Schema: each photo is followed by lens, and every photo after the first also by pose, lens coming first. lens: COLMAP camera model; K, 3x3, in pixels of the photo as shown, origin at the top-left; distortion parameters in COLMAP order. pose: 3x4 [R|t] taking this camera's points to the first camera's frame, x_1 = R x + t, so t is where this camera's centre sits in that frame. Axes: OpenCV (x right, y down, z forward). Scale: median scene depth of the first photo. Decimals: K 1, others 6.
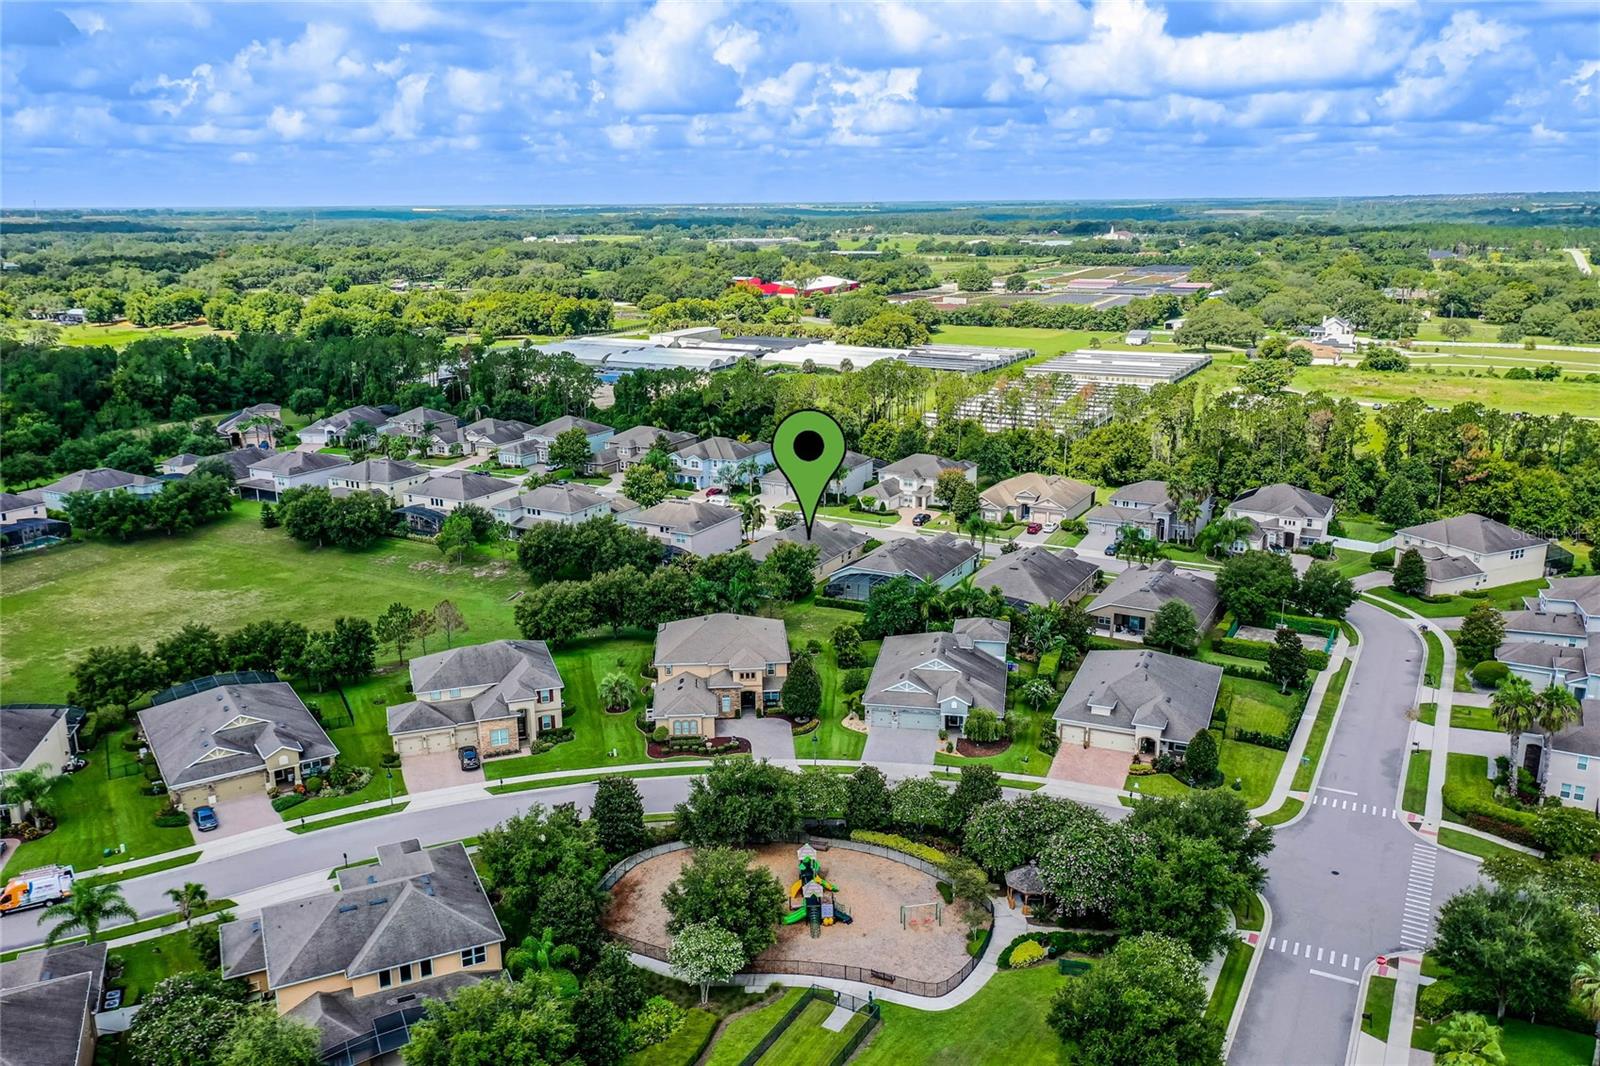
lens RADIAL K [[1245.1, 0, 800.0], [0, 1245.1, 533.0], [0, 0, 1]] dist [0.011237, 0.003289]
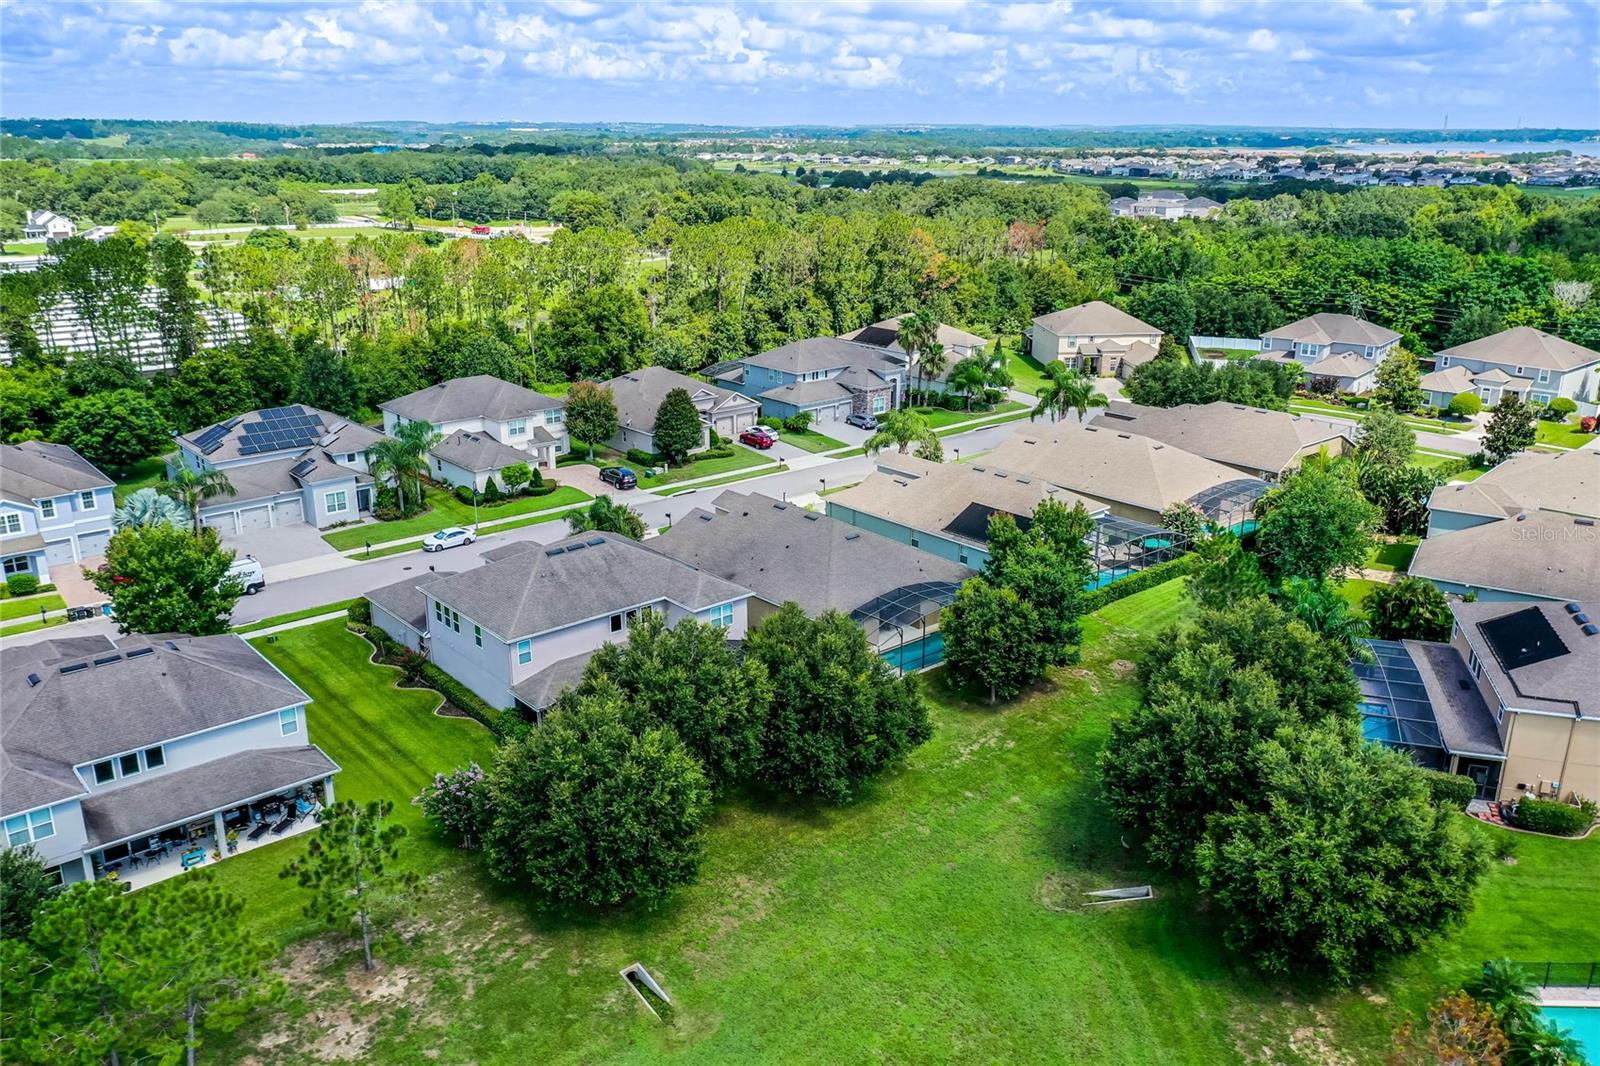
lens RADIAL K [[1245.1, 0, 800.0], [0, 1245.1, 533.0], [0, 0, 1]] dist [0.011237, 0.003289]
pose [[0.347371, -0.280707, 0.894727, -0.322321], [0.235029, 0.949751, 0.206722, -0.071271], [-0.907796, 0.138478, 0.395891, 0.619111]]
